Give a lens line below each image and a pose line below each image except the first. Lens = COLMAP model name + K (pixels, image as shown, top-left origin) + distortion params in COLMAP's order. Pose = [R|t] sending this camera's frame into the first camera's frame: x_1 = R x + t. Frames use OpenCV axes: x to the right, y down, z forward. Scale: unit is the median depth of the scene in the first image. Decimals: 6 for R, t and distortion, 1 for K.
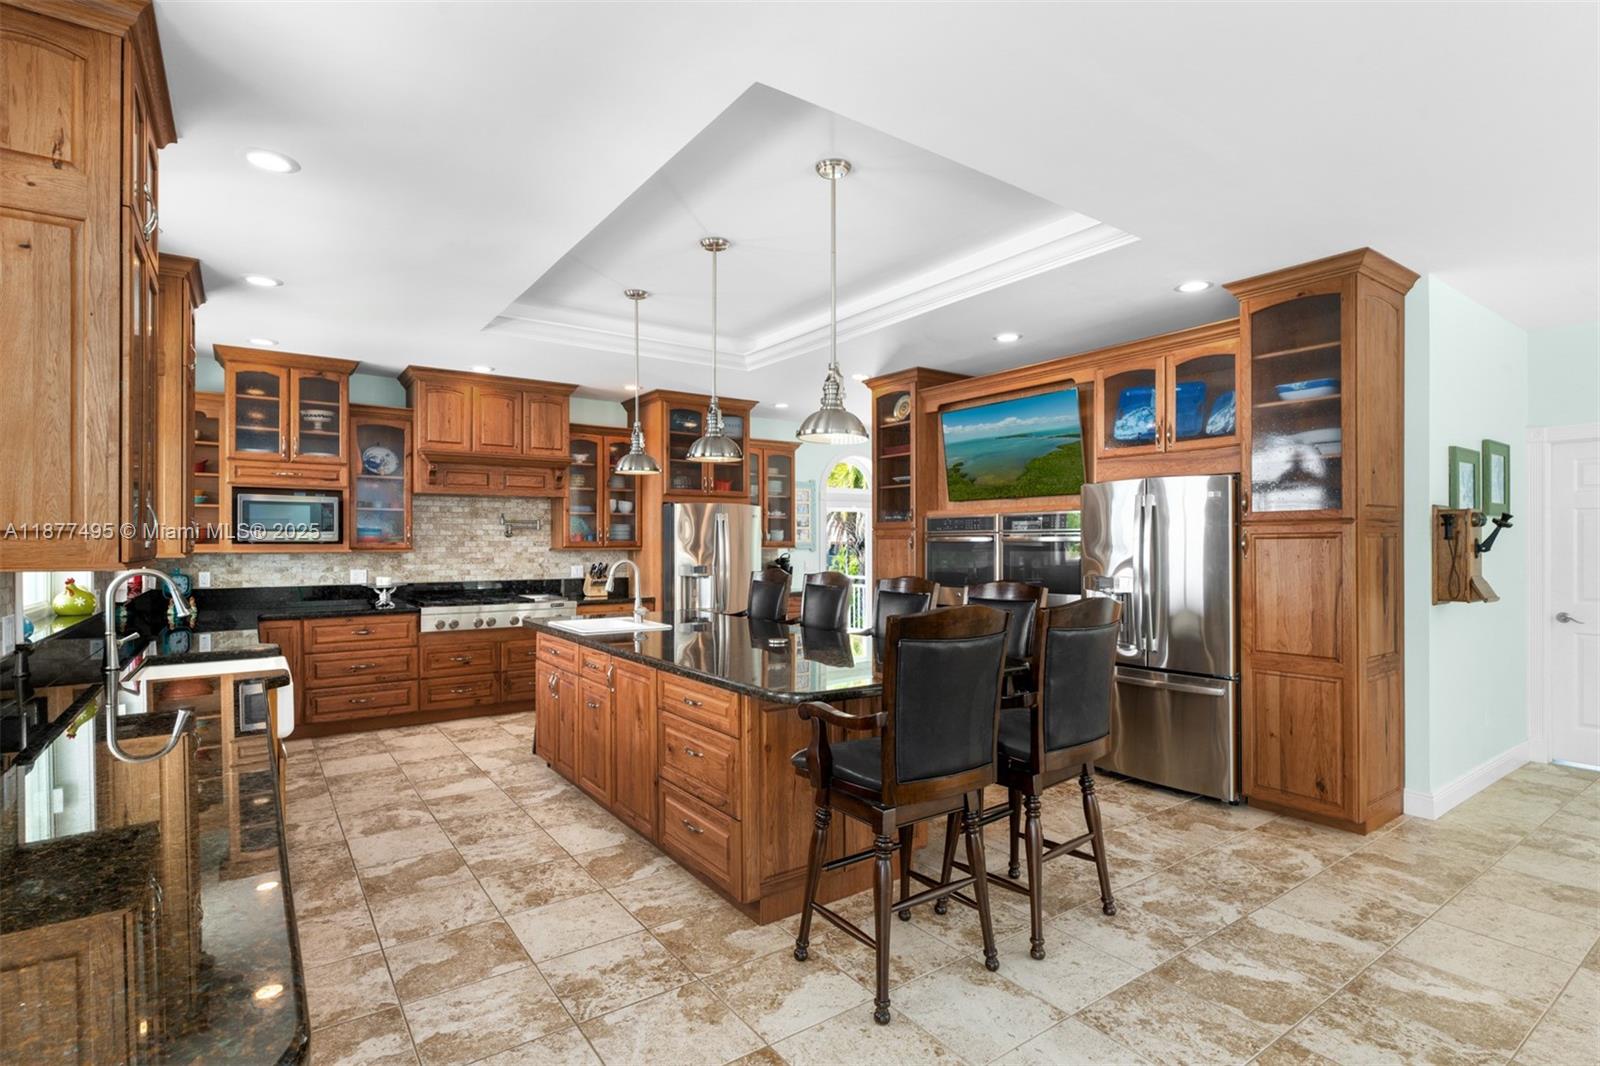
lens RADIAL K [[775.8, 0, 799.2], [0, 775.8, 541.2], [0, 0, 1]] dist [0.000078, 0.000098]
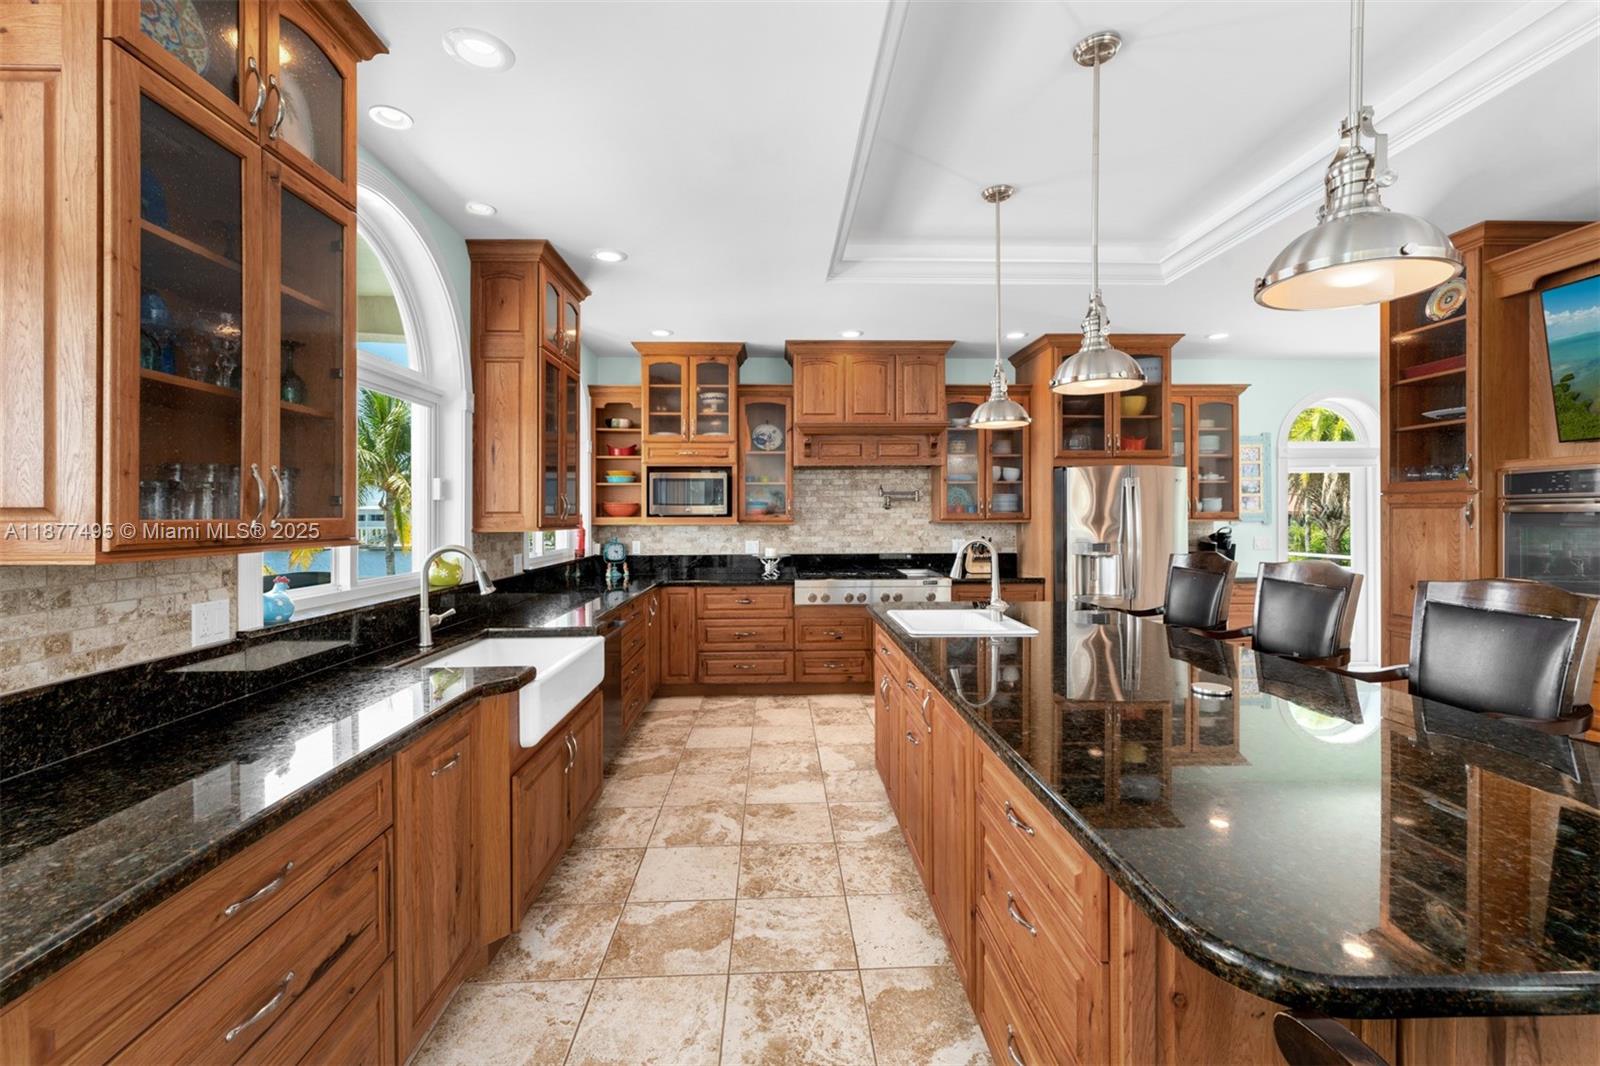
lens RADIAL K [[661.3, 0, 804.8], [0, 661.3, 519.2], [0, 0, 1]] dist [0.001784, -0.000570]
pose [[0.835125, 0.000979, -0.550059, -0.005825], [0.005216, 0.999939, 0.009700, -0.001354], [0.550036, -0.010970, 0.835069, 0.286053]]
